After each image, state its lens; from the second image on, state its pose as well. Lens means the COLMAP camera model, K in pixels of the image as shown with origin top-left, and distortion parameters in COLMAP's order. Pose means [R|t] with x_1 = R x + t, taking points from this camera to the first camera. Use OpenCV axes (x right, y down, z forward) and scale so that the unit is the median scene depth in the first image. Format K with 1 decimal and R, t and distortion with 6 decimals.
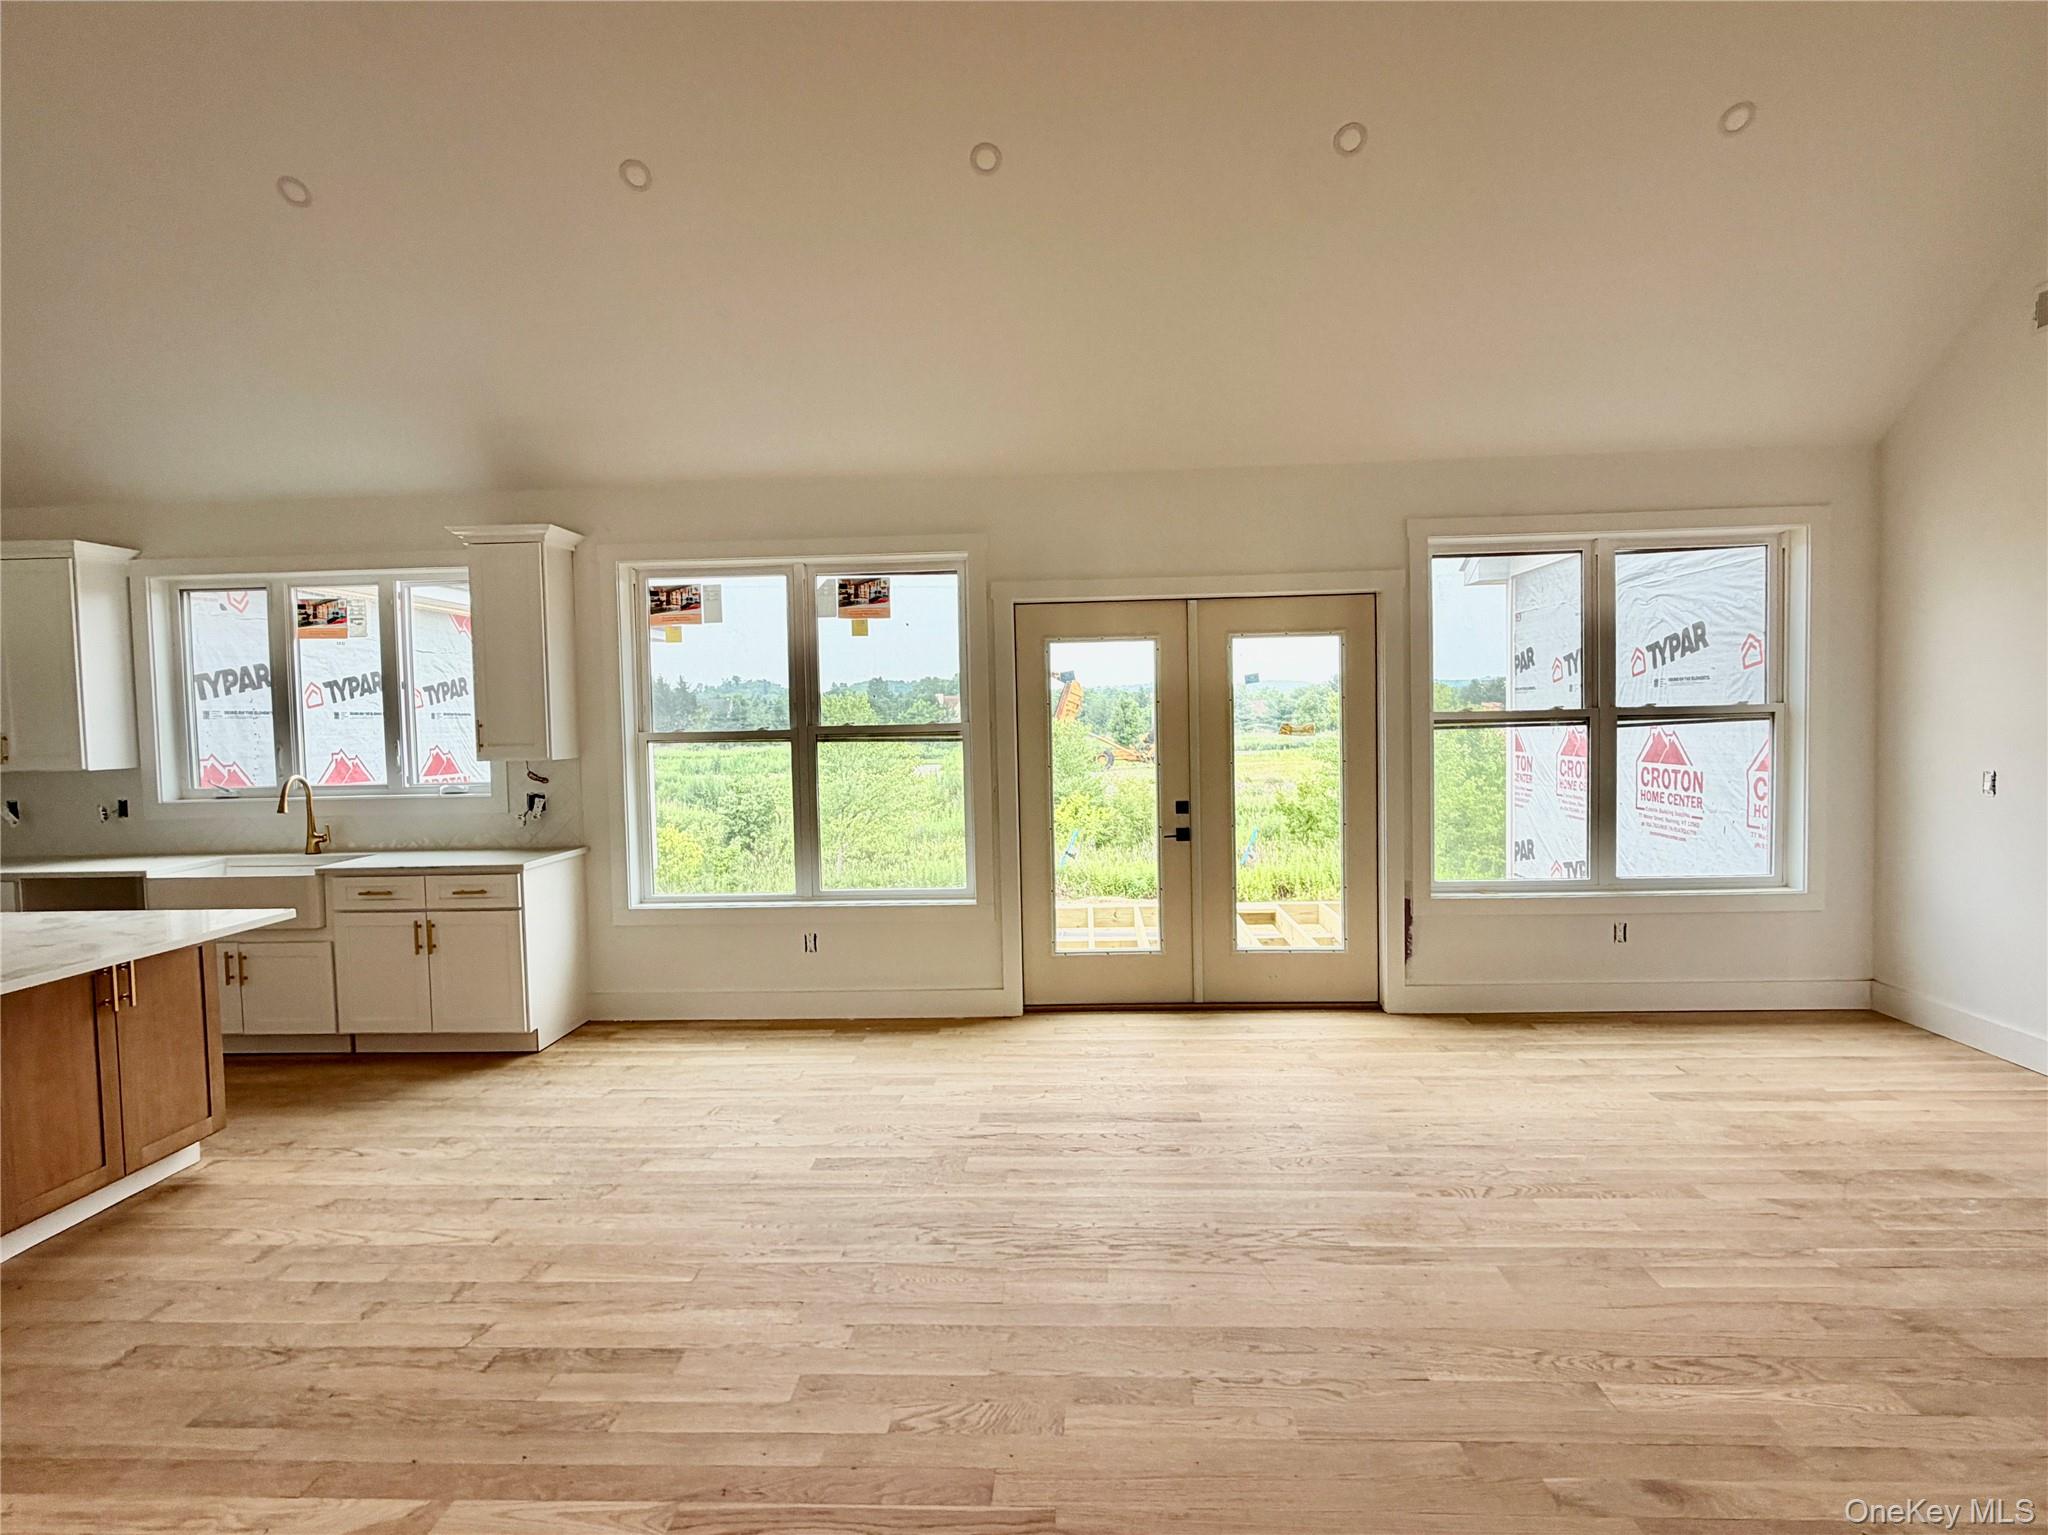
lens RADIAL K [[1059.7, 0, 1026.3], [0, 1059.7, 763.9], [0, 0, 1]] dist [0.001387, 0.000243]
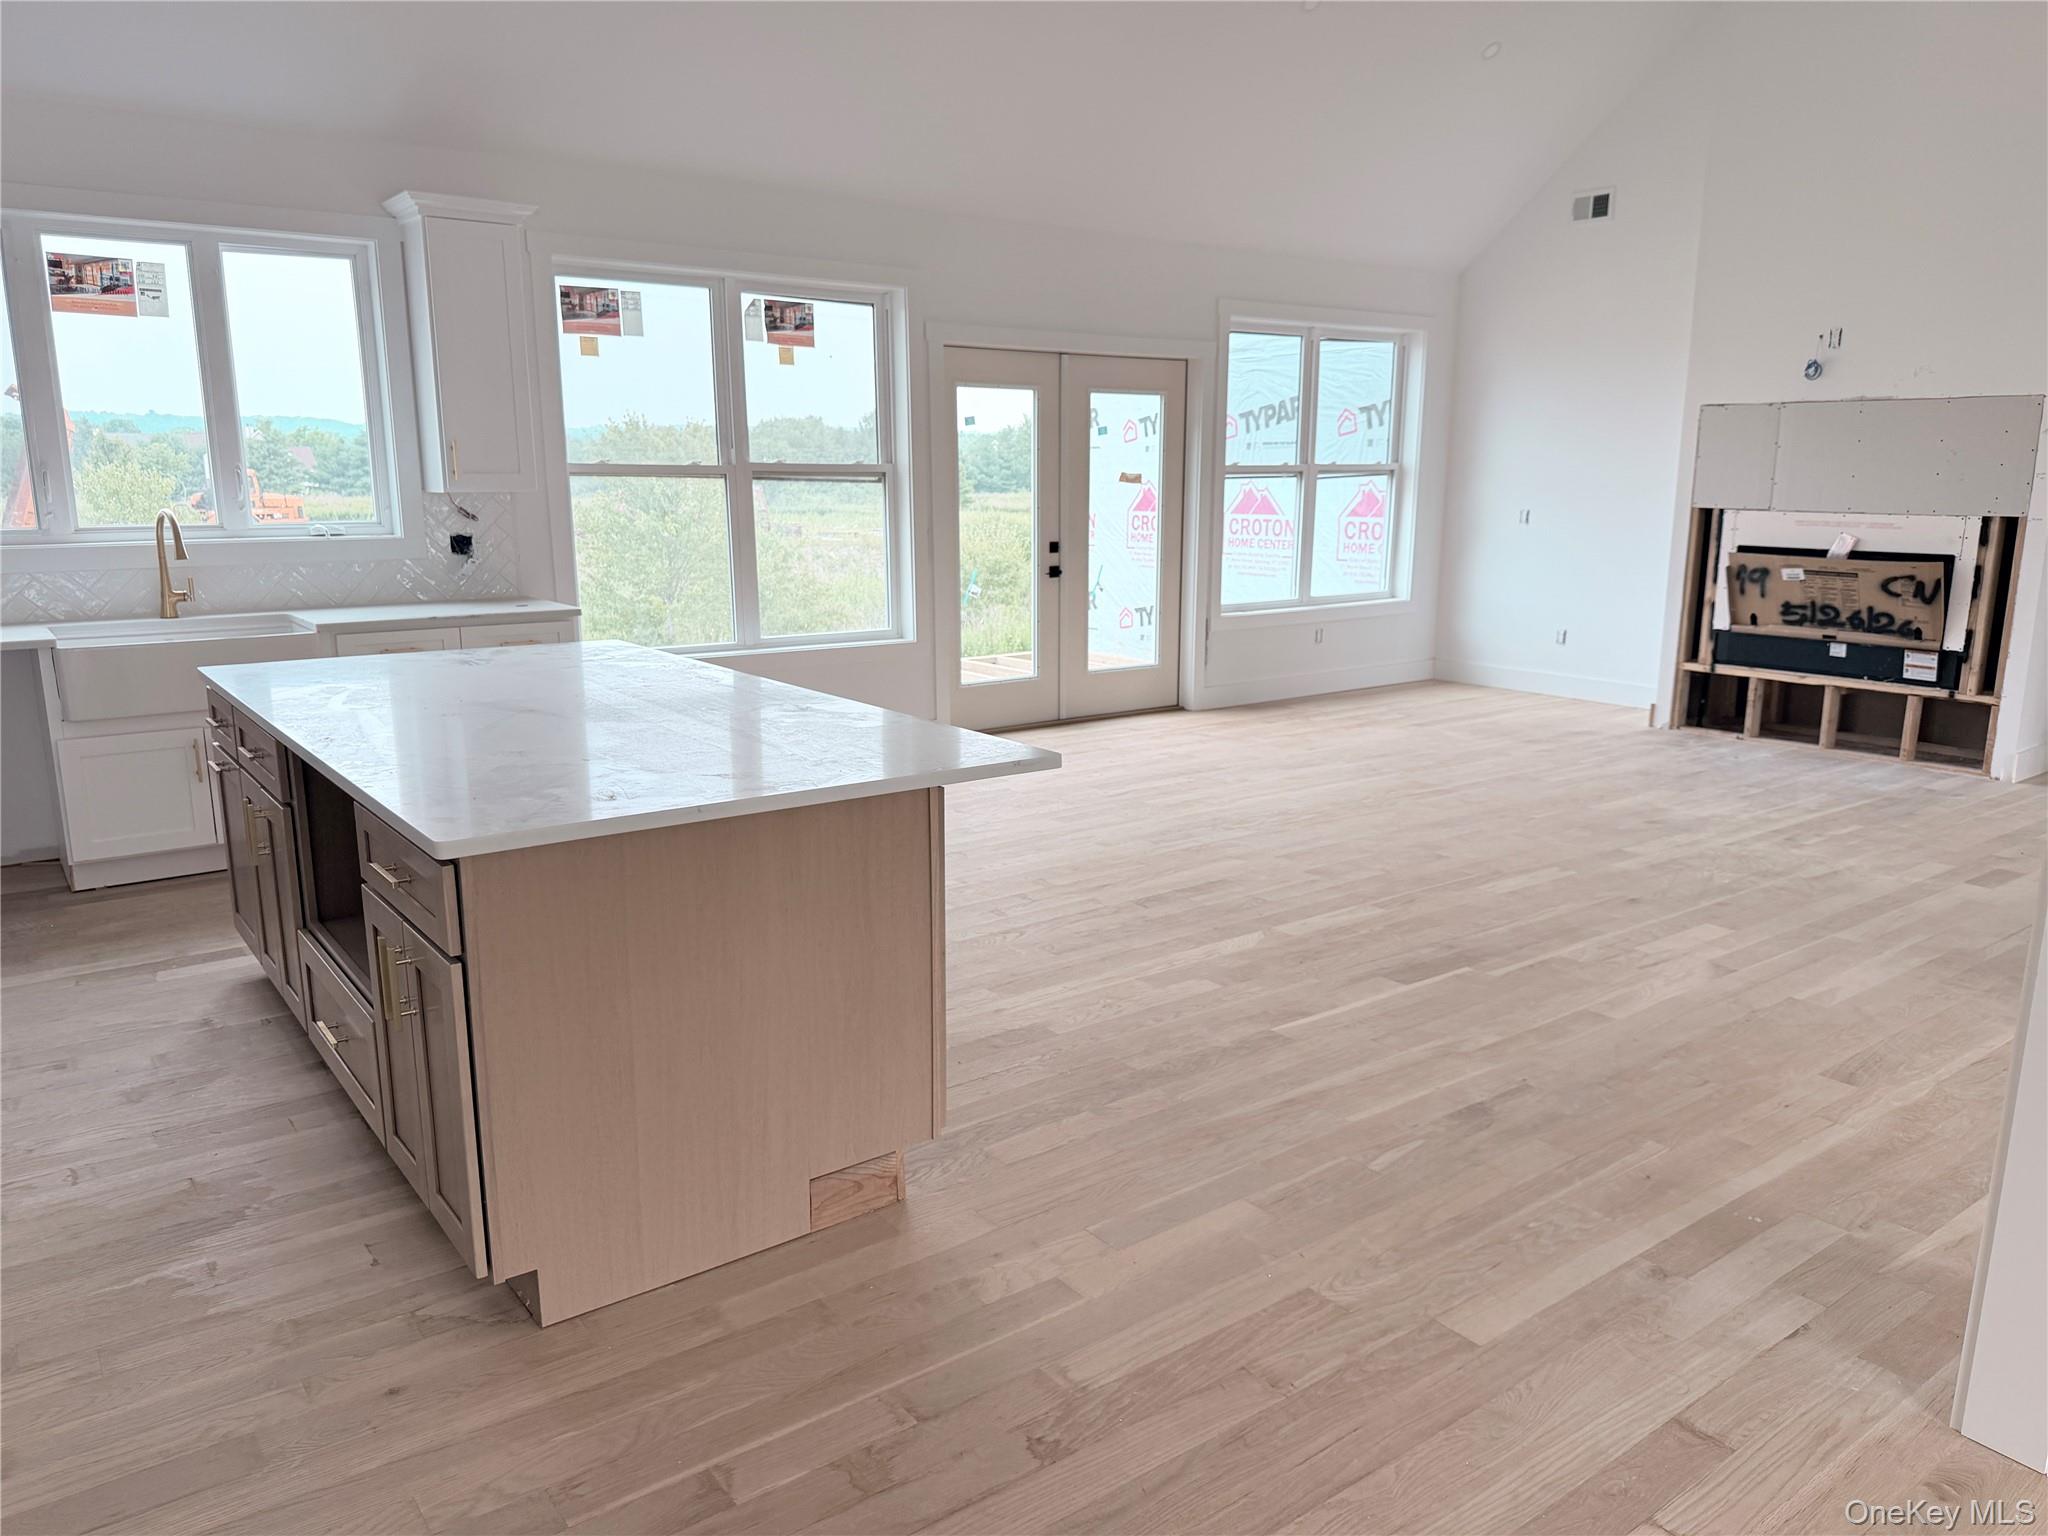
lens RADIAL K [[1435.4, 0, 1028.3], [0, 1435.4, 783.8], [0, 0, 1]] dist [0.089989, -0.148338]
pose [[0.769355, -0.112224, 0.628887, -0.857497], [0.009207, 0.986294, 0.164739, 0.038002], [-0.638755, -0.120953, 0.759844, -0.169139]]
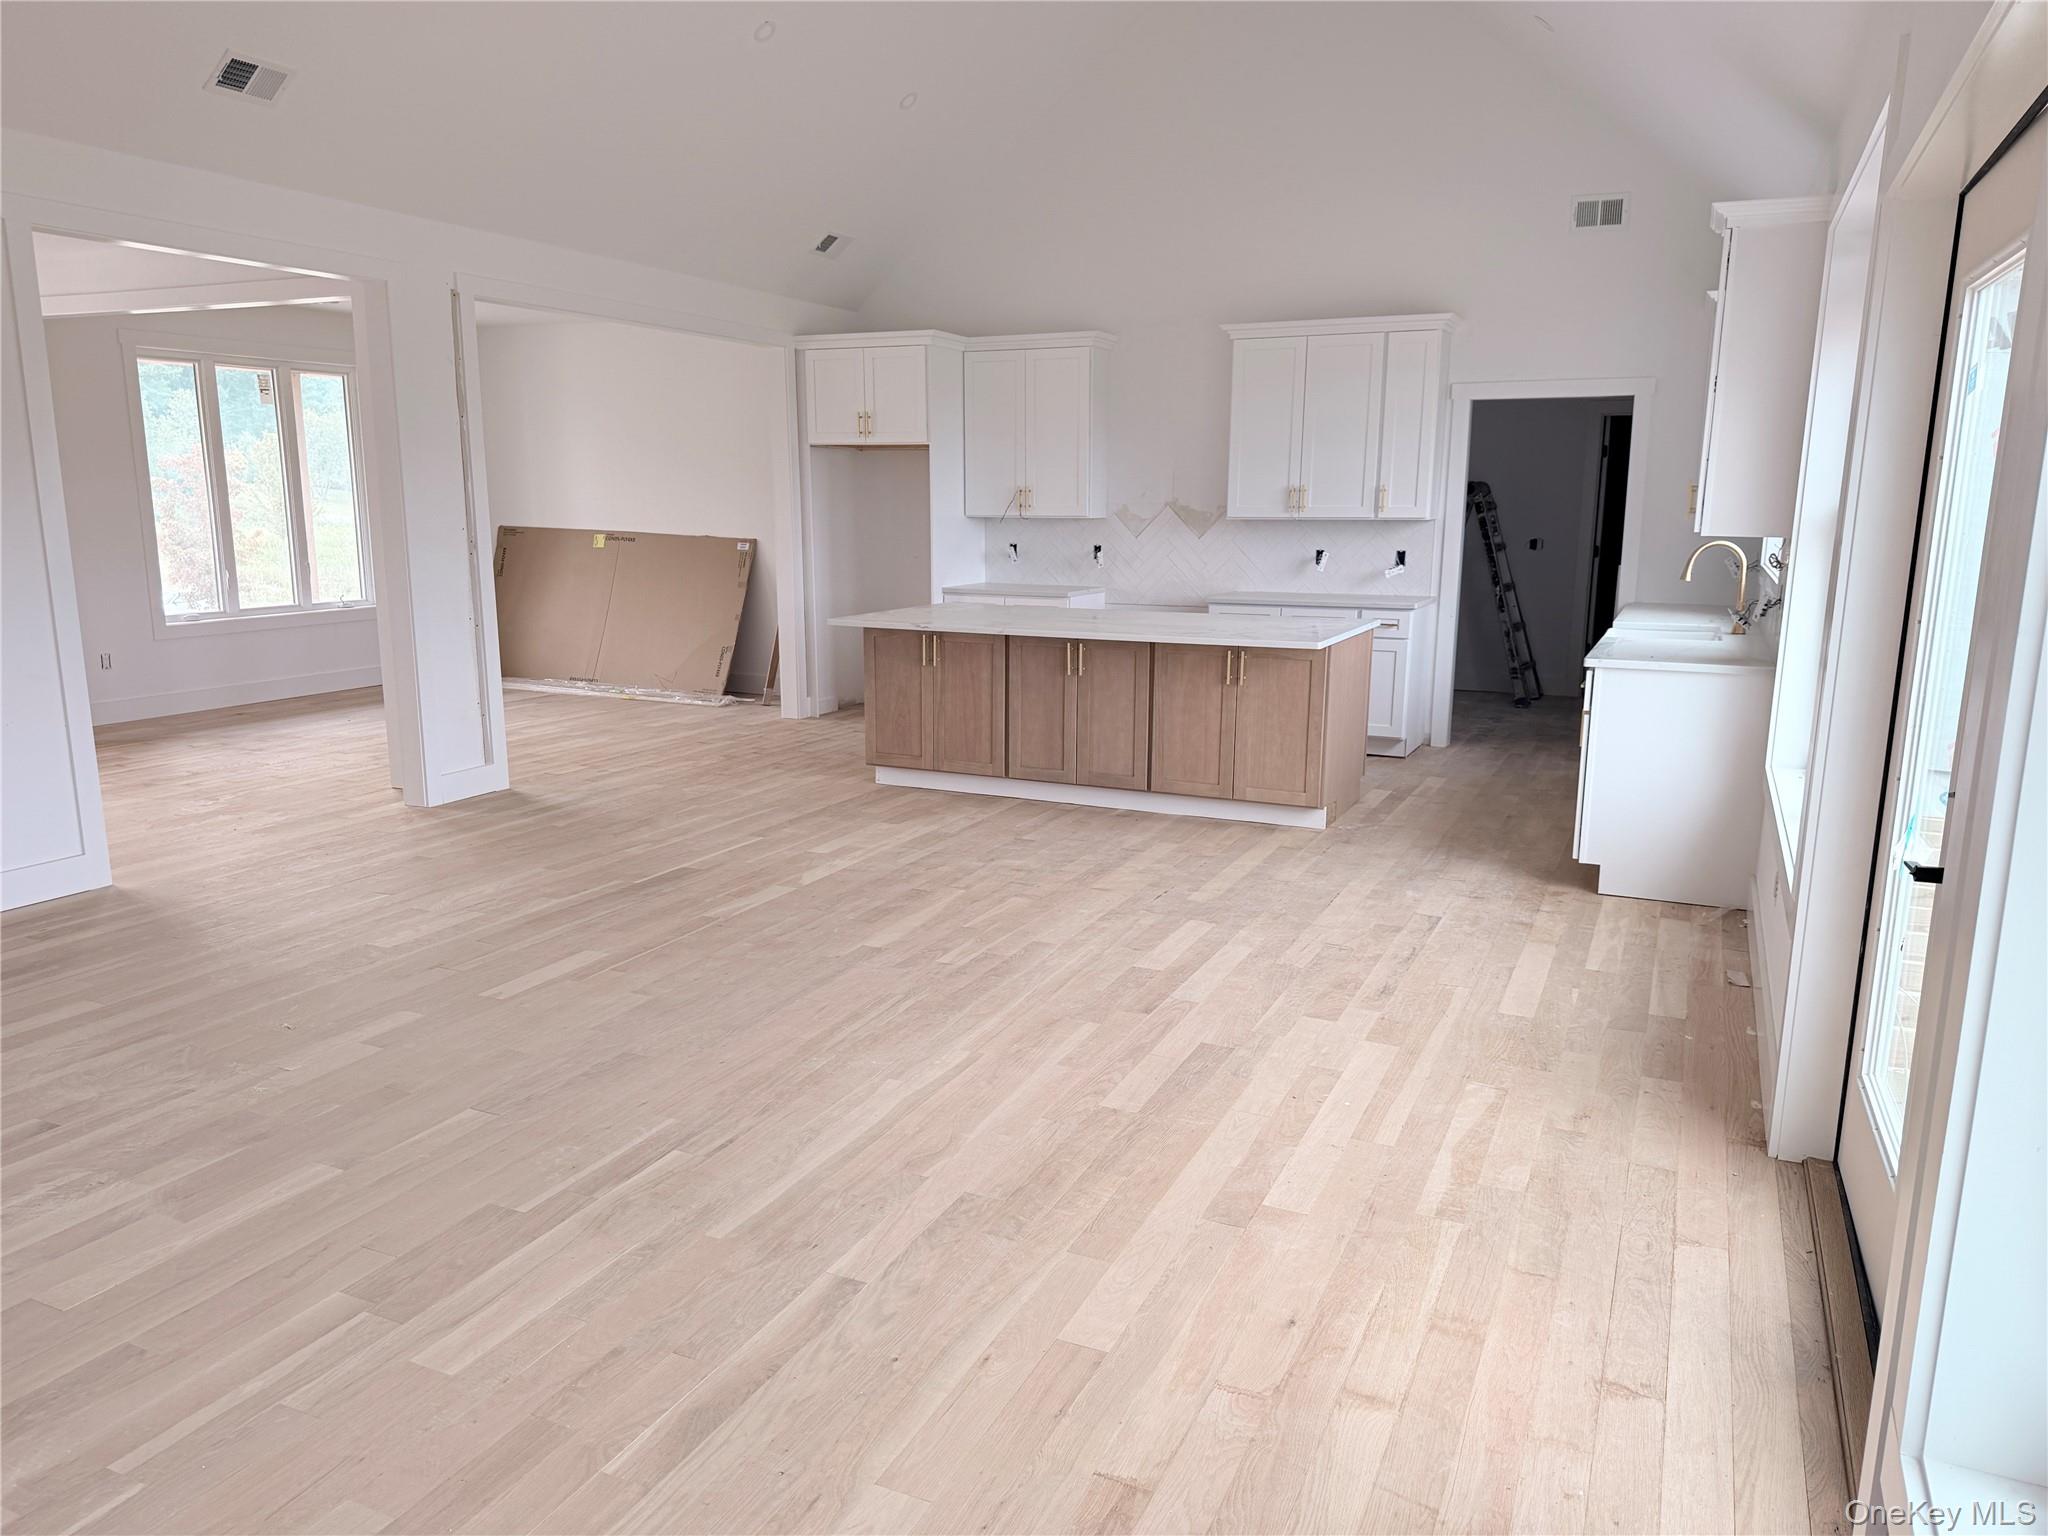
lens RADIAL K [[1427.1, 0, 1028.2], [0, 1427.1, 775.7], [0, 0, 1]] dist [0.176678, -0.331607]
pose [[-0.375500, 0.198682, -0.905276, 0.643344], [-0.040098, 0.972356, 0.230036, -0.052837], [0.925955, 0.122678, -0.357153, 0.896189]]
